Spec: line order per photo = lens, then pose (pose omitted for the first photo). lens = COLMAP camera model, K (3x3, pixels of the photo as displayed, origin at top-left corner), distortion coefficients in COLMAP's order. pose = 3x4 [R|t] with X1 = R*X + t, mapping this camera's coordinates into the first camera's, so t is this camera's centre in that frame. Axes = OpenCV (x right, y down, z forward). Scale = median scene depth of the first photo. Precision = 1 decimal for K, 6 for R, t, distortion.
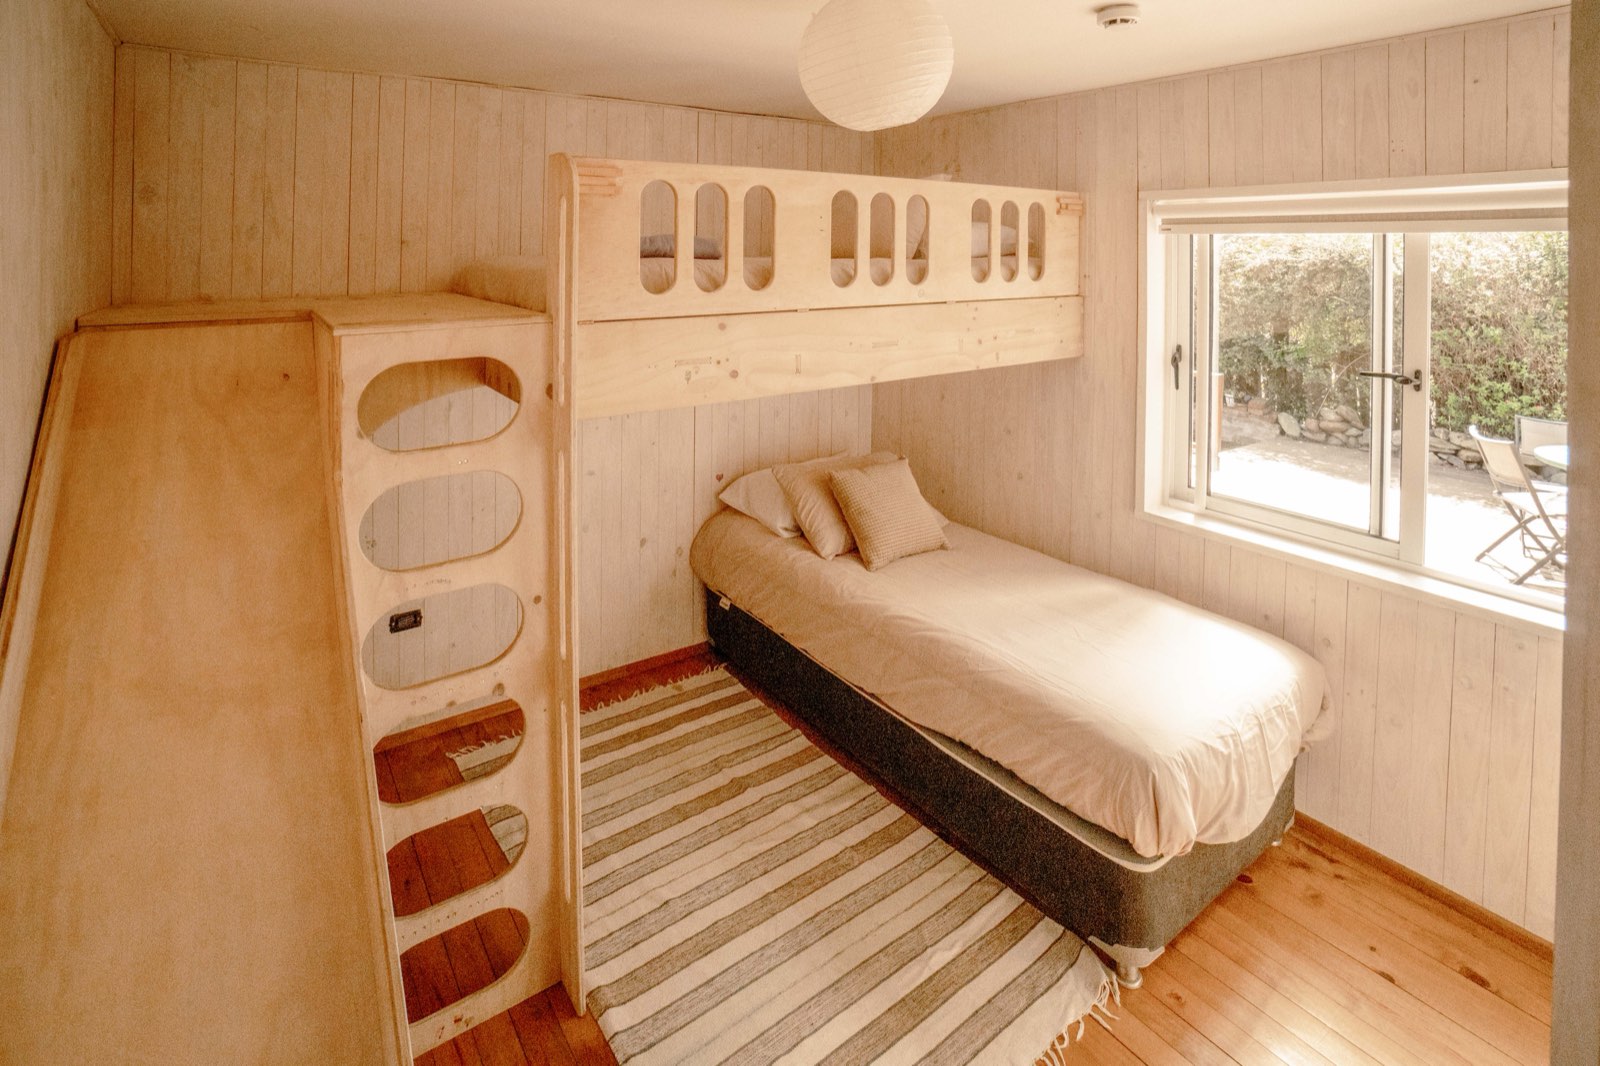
lens RADIAL K [[754.4, 0, 724.4], [0, 754.4, 255.8], [0, 0, 1]] dist [-0.032450, 0.001639]
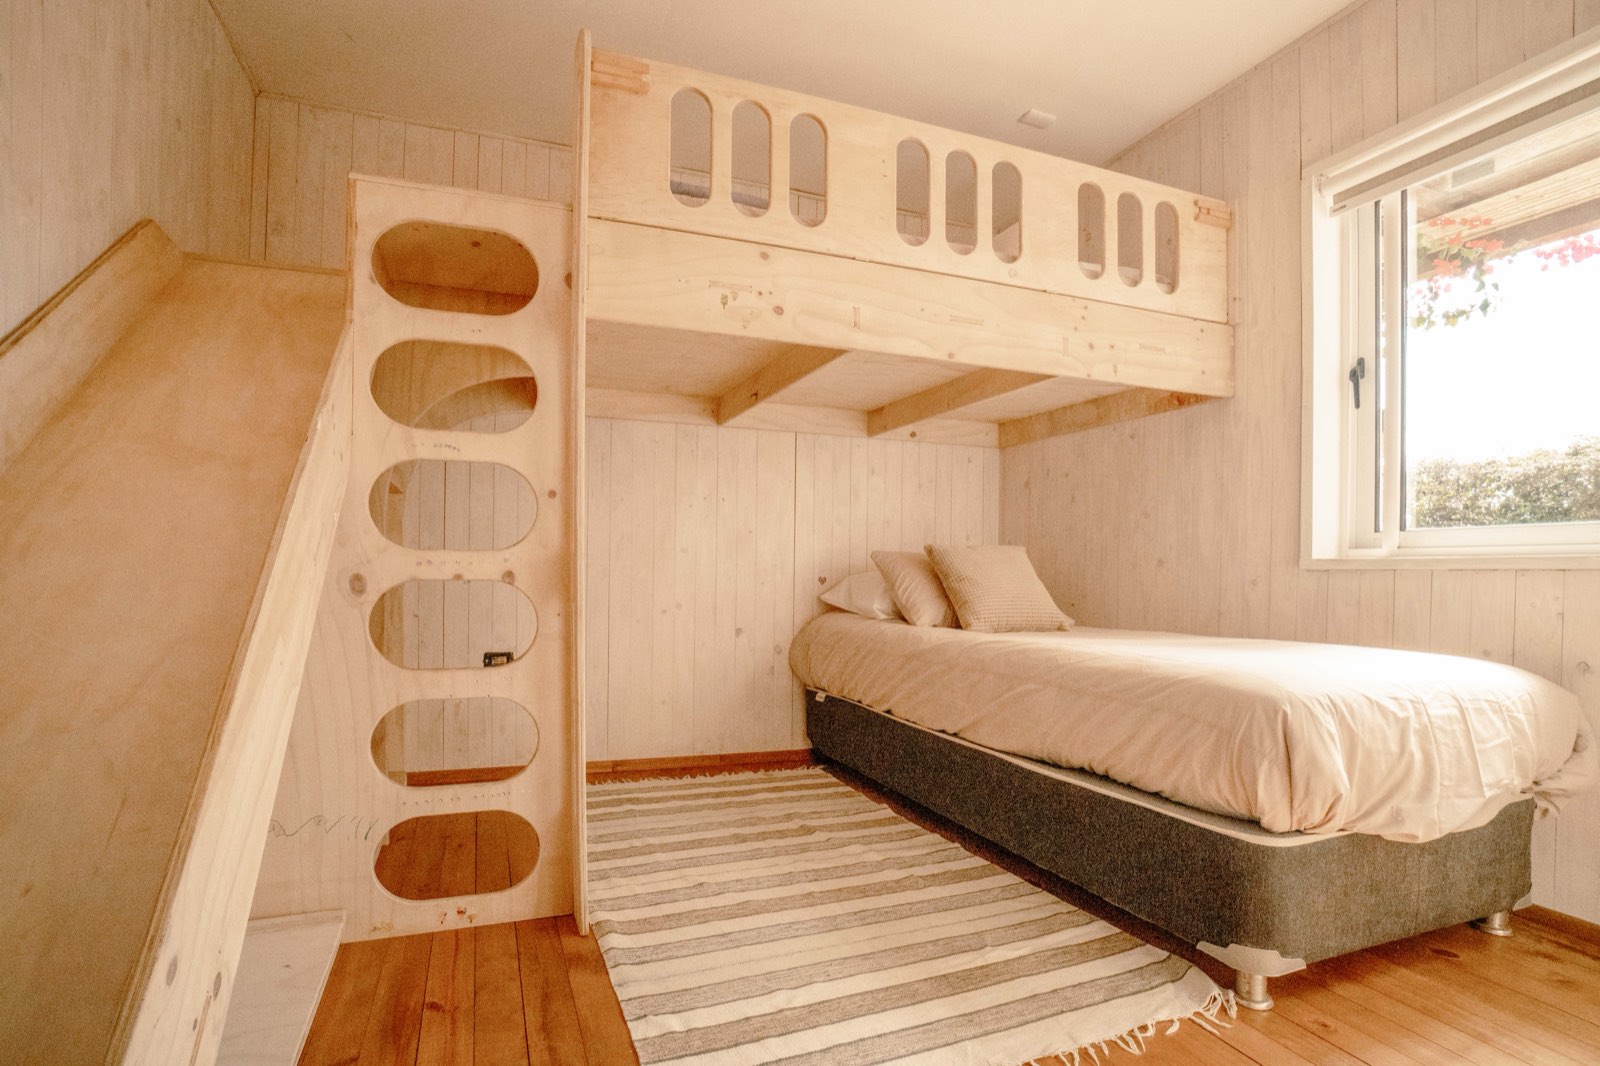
lens RADIAL K [[714.7, 0, 737.4], [0, 714.7, 584.6], [0, 0, 1]] dist [-0.049892, 0.015000]
pose [[0.971467, 0.008610, -0.237019, 0.162882], [-0.007507, 0.999956, 0.005556, 0.460541], [0.237056, -0.003618, 0.971489, 0.132331]]
